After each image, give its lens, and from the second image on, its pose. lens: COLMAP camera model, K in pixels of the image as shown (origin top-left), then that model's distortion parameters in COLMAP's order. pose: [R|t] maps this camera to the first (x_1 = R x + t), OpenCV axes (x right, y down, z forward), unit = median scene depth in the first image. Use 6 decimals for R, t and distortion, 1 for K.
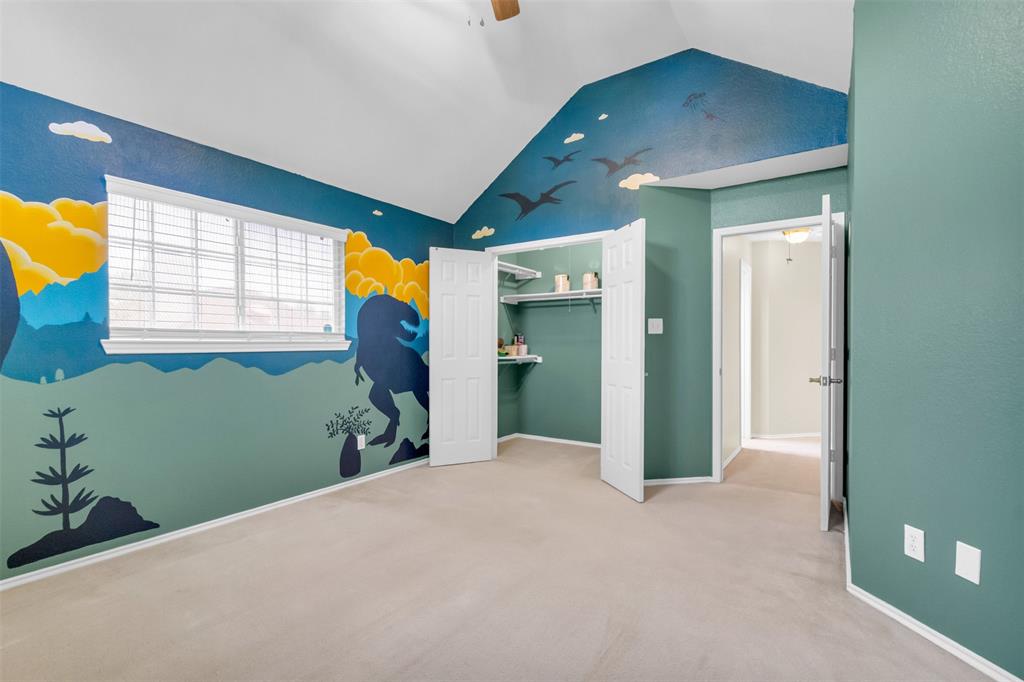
lens RADIAL K [[473.4, 0, 514.4], [0, 473.4, 346.3], [0, 0, 1]] dist [0.002746, -0.000409]
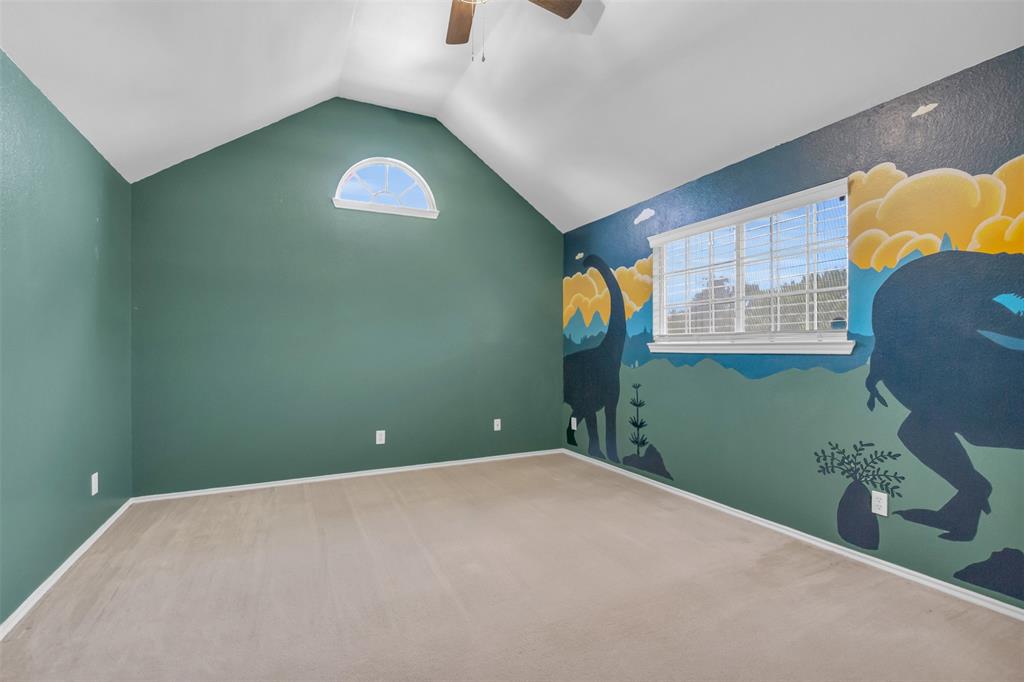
lens RADIAL K [[473.4, 0, 514.8], [0, 473.4, 342.0], [0, 0, 1]] dist [0.002746, -0.000409]
pose [[-0.501360, -0.003198, -0.865233, 0.474638], [0.003426, 0.999978, -0.005682, -0.007080], [0.865232, -0.005813, -0.501338, 0.937357]]
